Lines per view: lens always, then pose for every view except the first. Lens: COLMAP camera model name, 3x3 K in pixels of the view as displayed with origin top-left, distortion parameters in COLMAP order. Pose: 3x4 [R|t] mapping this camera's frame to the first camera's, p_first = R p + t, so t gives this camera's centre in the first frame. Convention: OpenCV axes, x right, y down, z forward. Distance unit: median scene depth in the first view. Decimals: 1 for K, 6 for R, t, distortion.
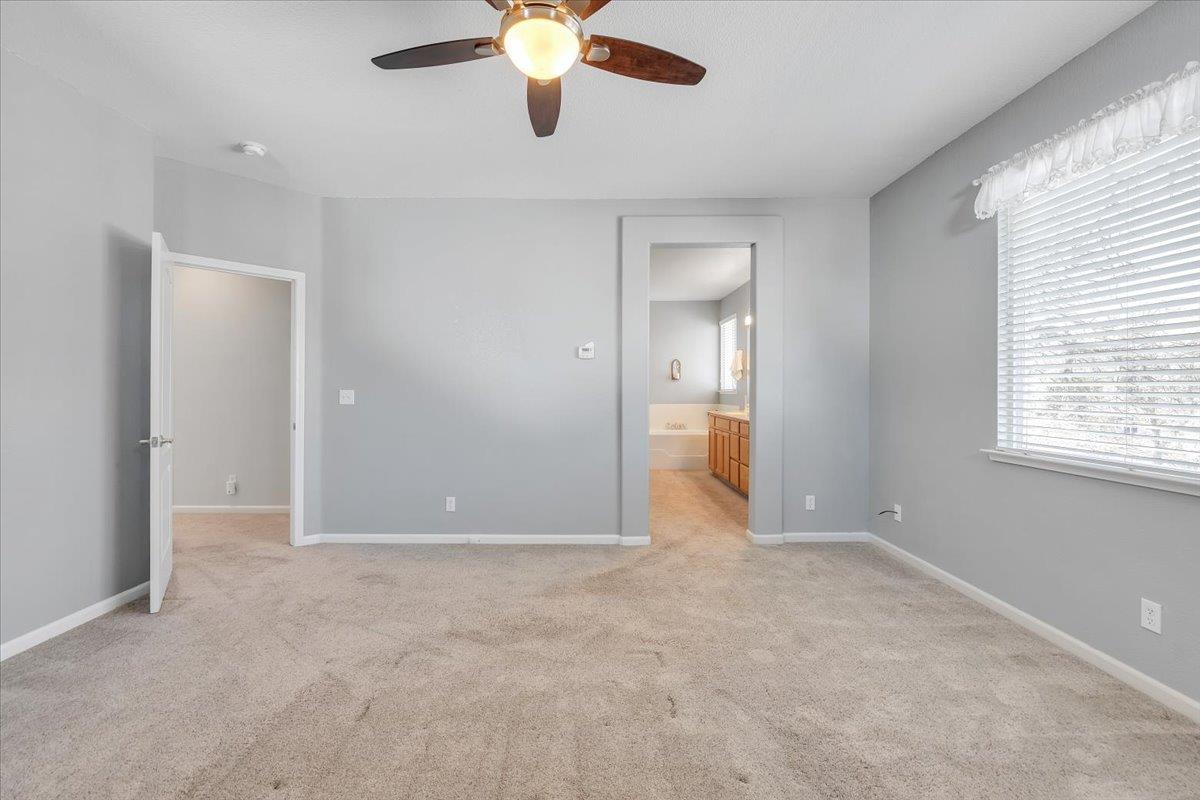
lens RADIAL K [[480.3, 0, 599.8], [0, 480.3, 395.5], [0, 0, 1]] dist [-0.007147, 0.000521]
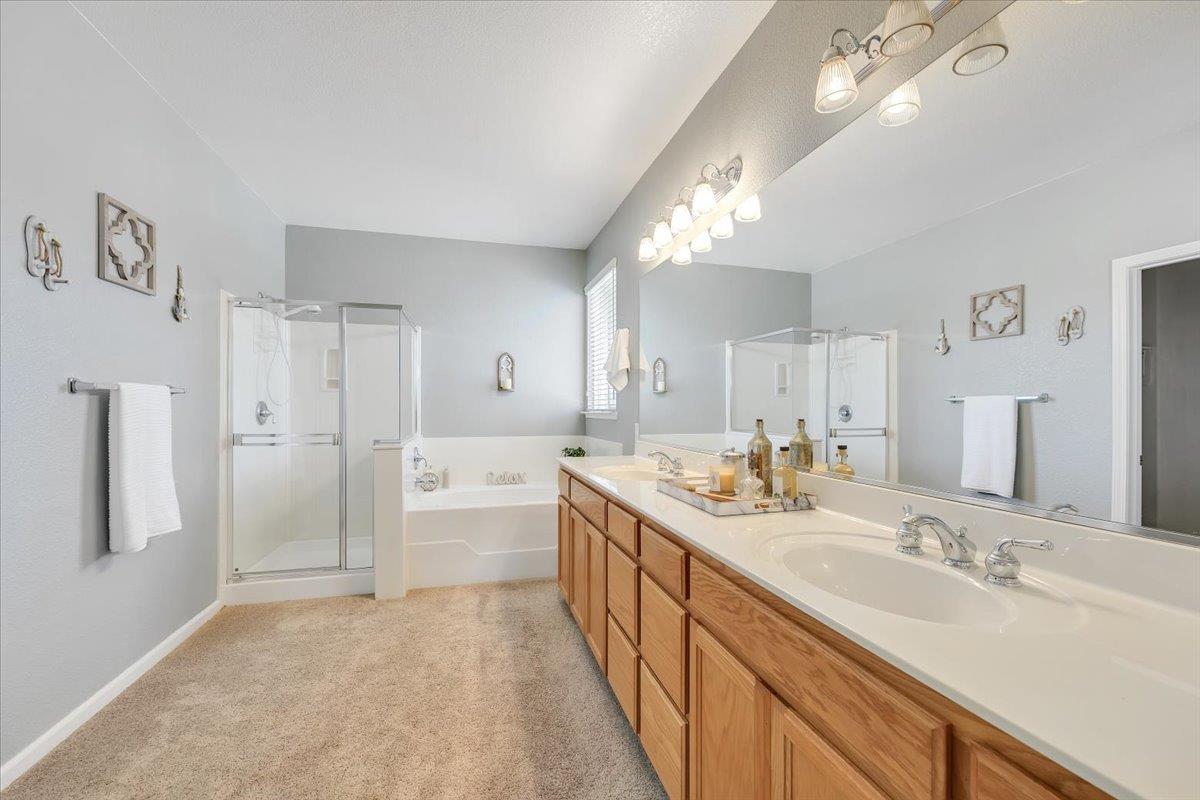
lens RADIAL K [[480.3, 0, 600.2], [0, 480.3, 409.8], [0, 0, 1]] dist [-0.007147, 0.000521]
pose [[0.965039, 0.002035, 0.262097, 0.132256], [0.000715, 0.999946, -0.010397, -0.006900], [-0.262104, 0.010221, 0.964986, 0.502845]]
